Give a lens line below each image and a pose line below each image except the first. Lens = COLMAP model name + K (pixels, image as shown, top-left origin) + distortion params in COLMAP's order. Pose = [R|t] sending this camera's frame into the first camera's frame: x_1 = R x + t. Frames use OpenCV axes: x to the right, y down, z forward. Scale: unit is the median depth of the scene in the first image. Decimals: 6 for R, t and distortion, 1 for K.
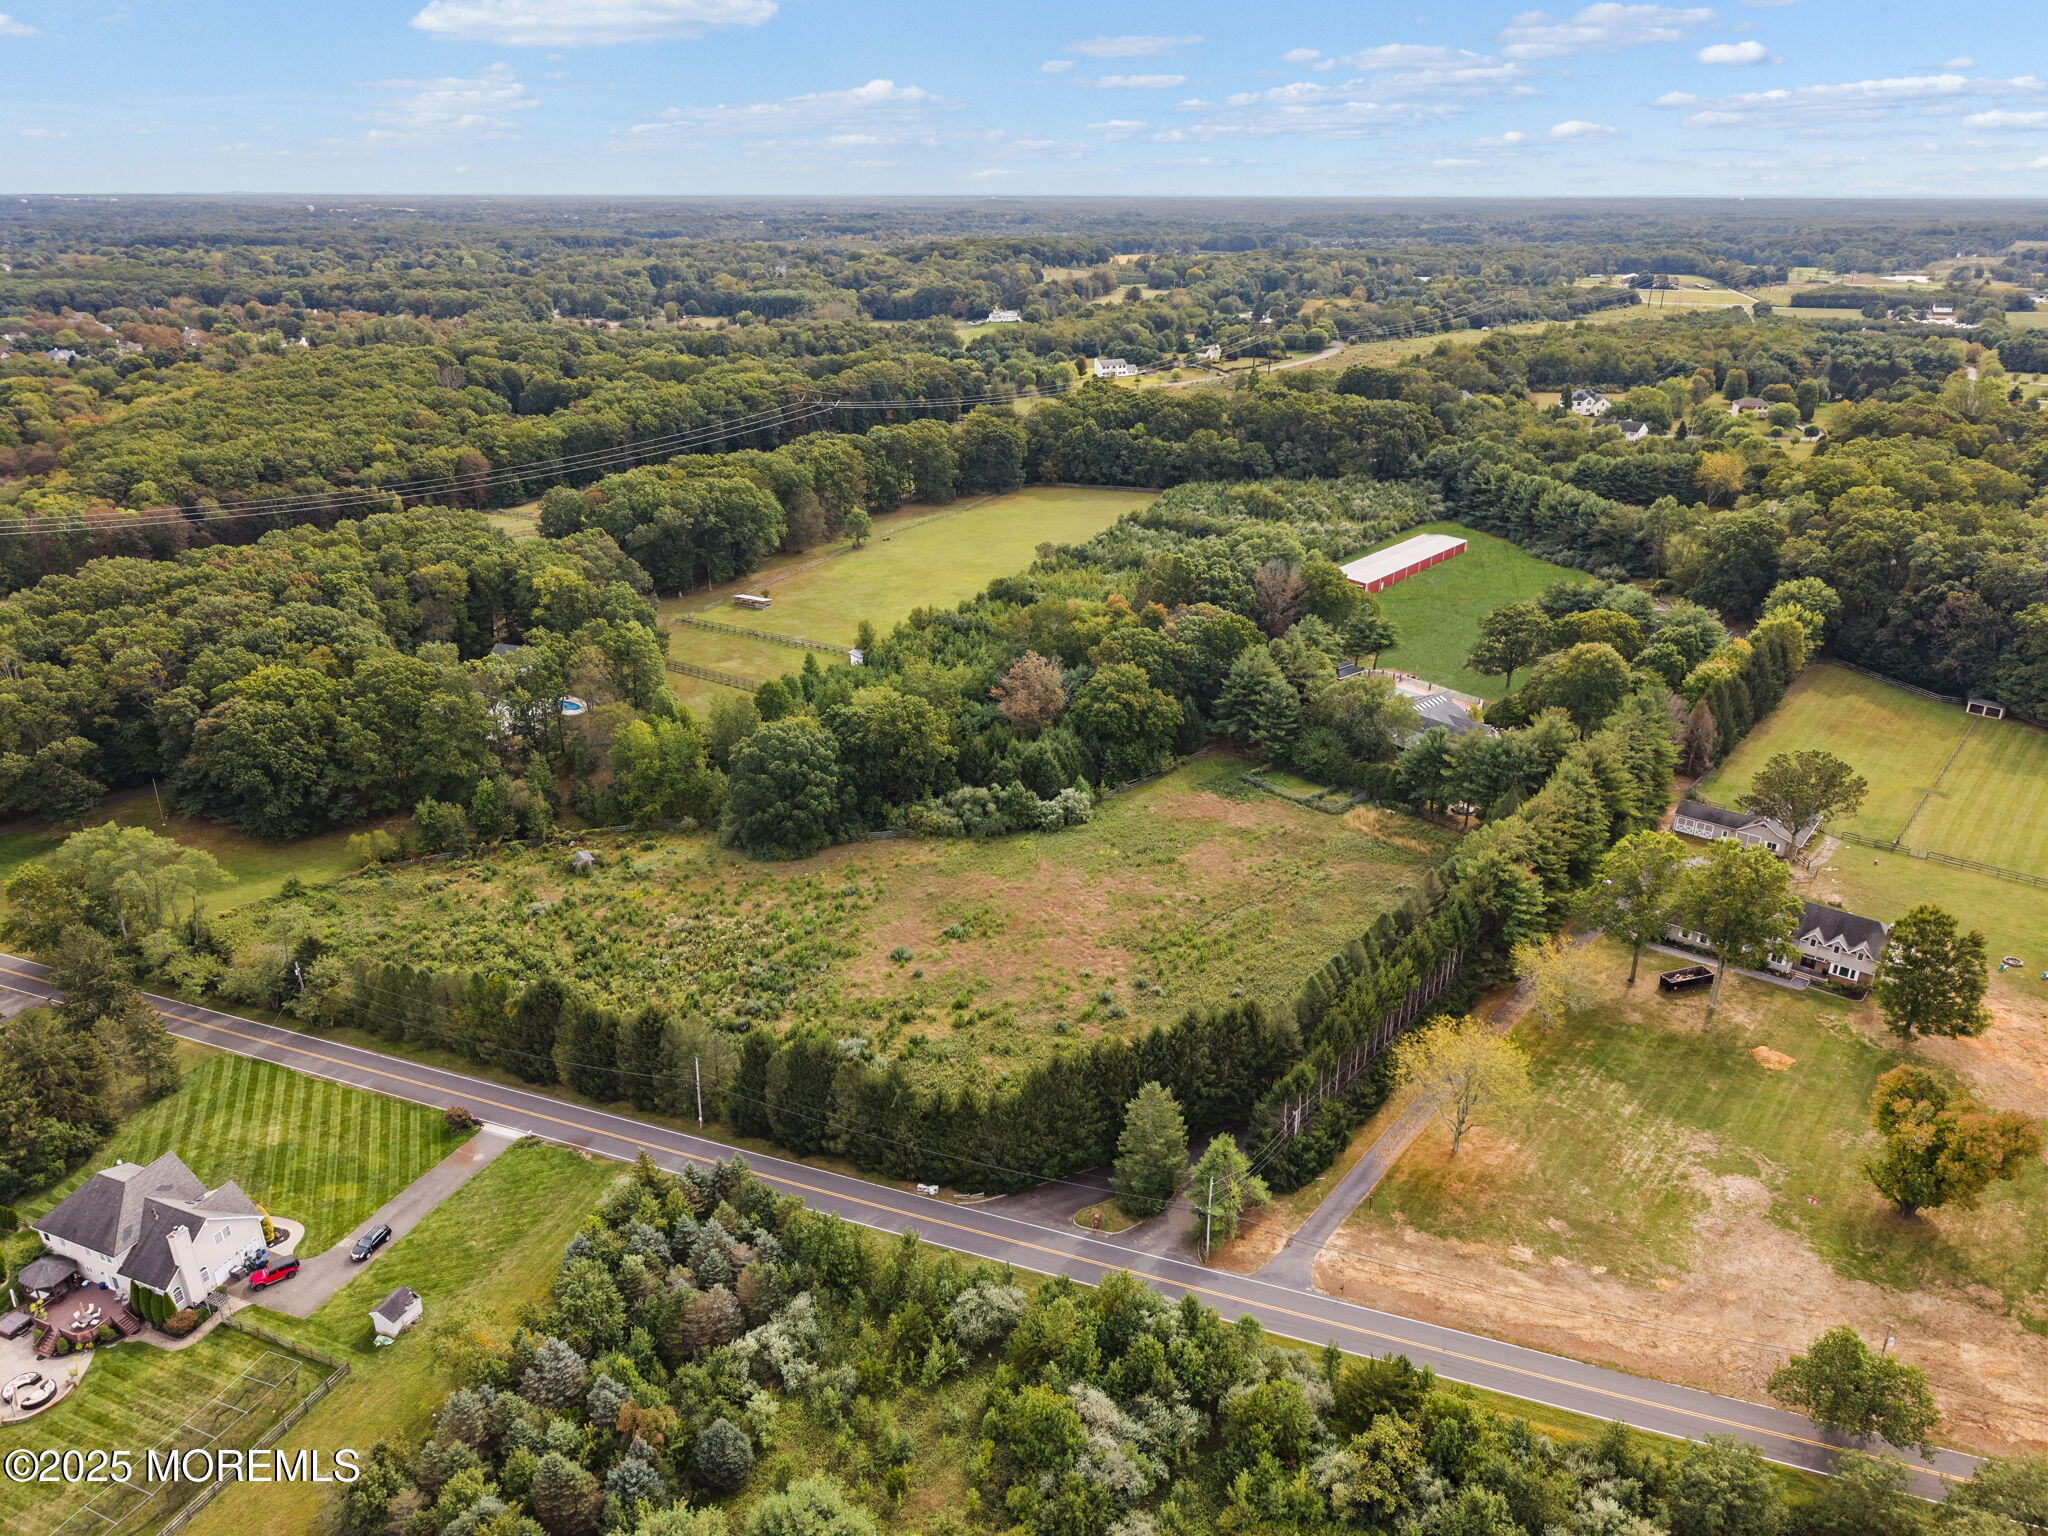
lens RADIAL K [[1373.5, 0, 1031.2], [0, 1373.5, 766.8], [0, 0, 1]] dist [0.022828, -0.021194]
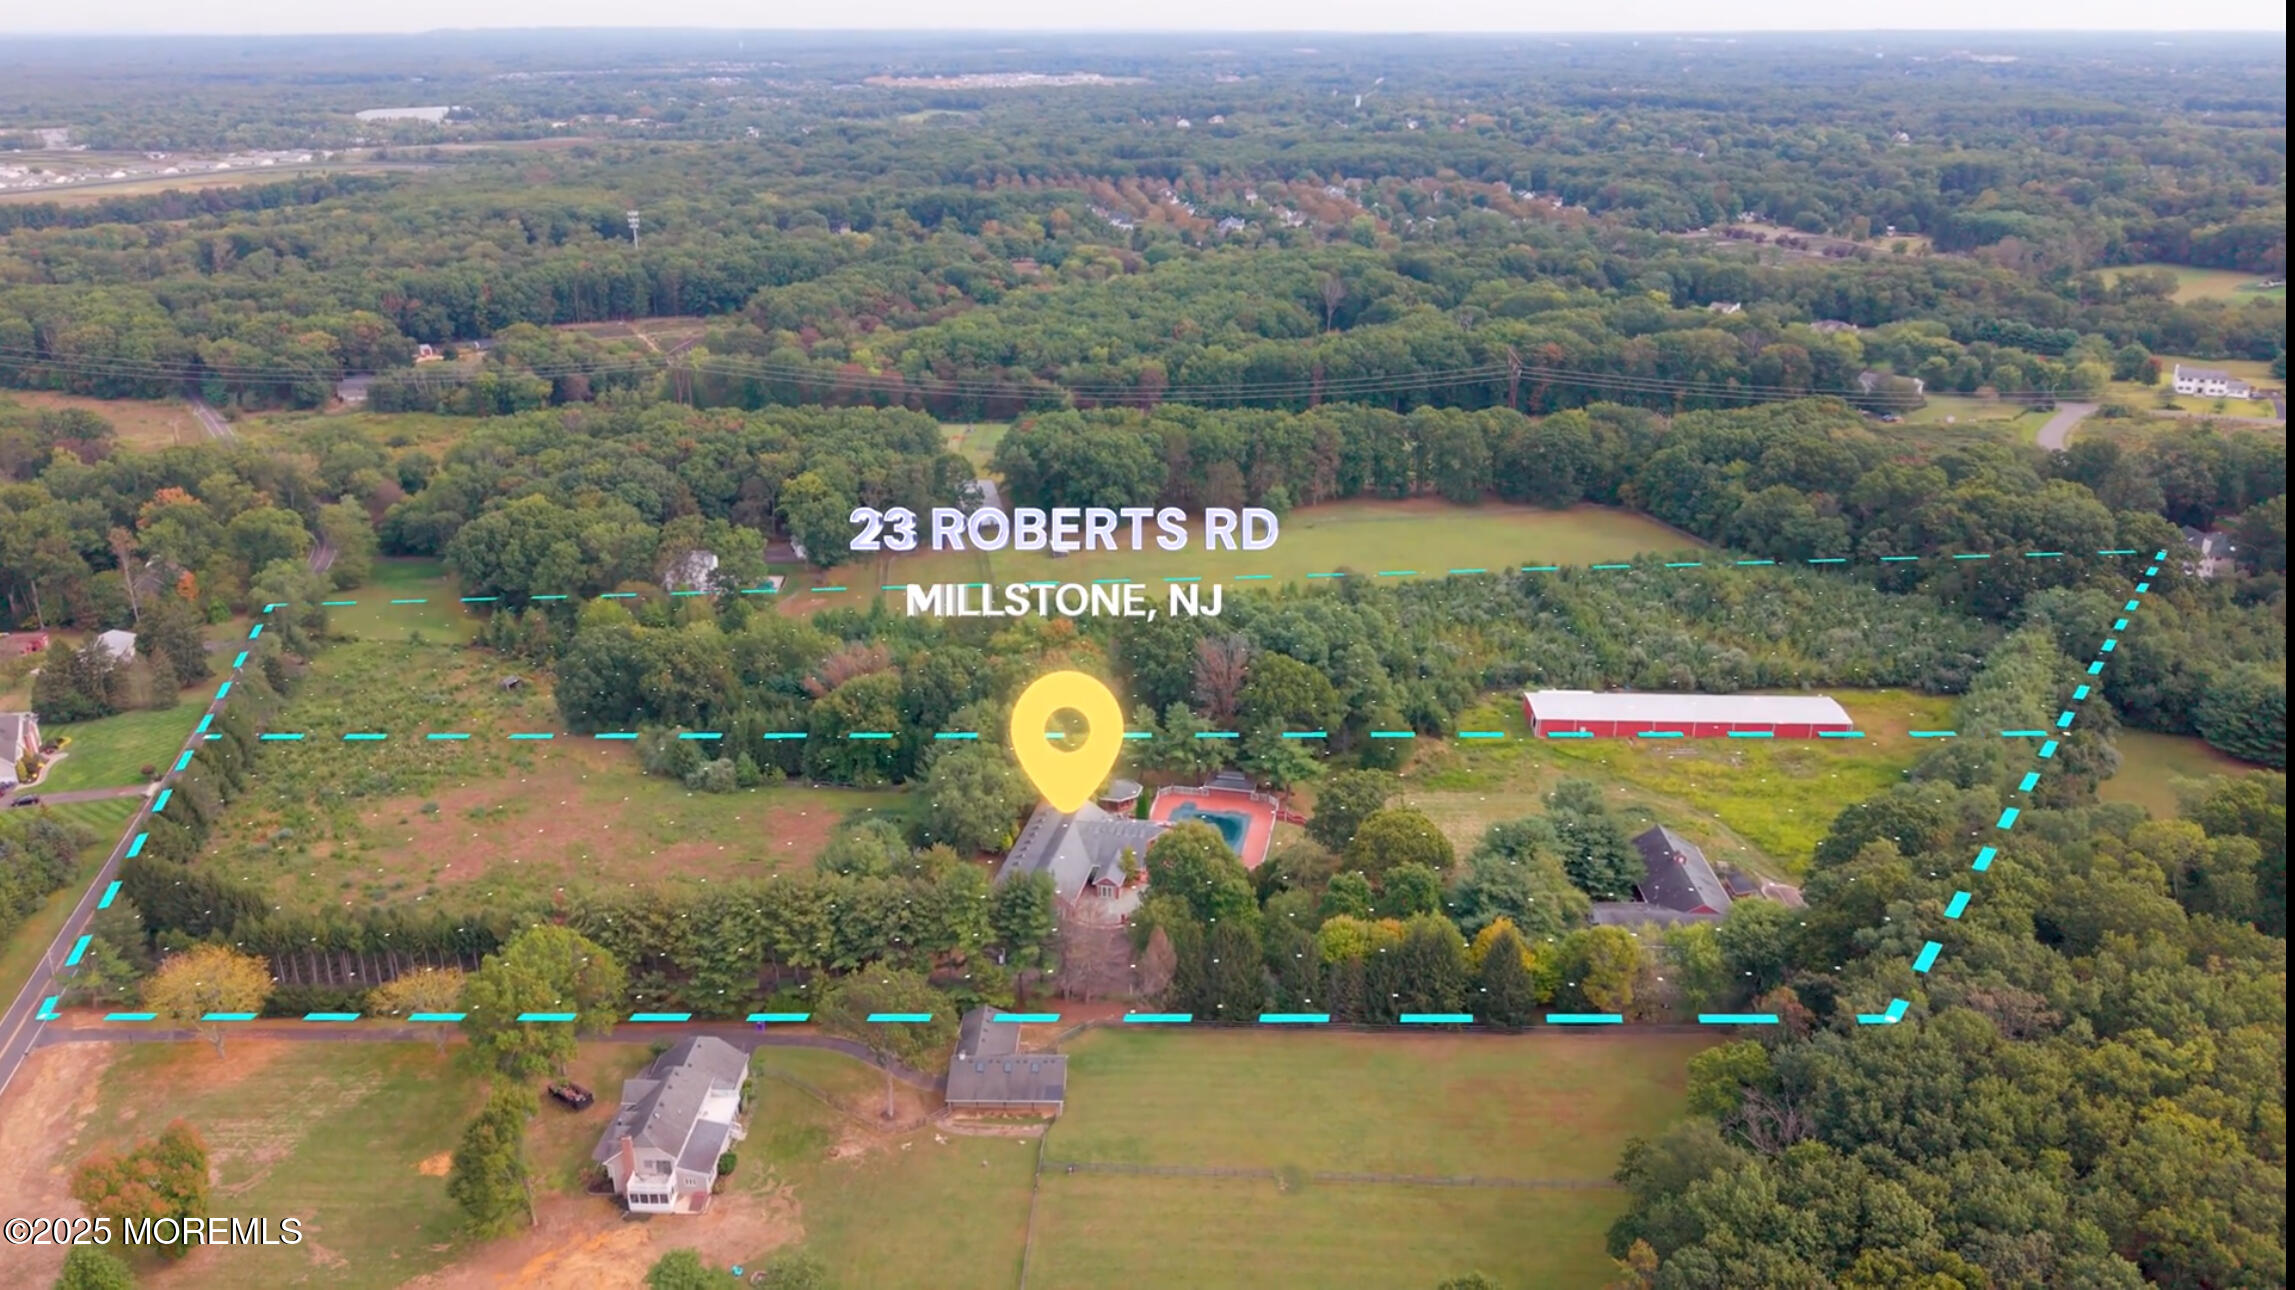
lens RADIAL K [[1636.5, 0, 1140.2], [0, 1636.5, 645.7], [0, 0, 1]] dist [0.042053, -0.058412]
pose [[0.616331, 0.277486, -0.736979, 1.086841], [-0.302804, 0.947418, 0.103487, -0.283200], [0.726943, 0.159378, 0.667946, 0.336945]]
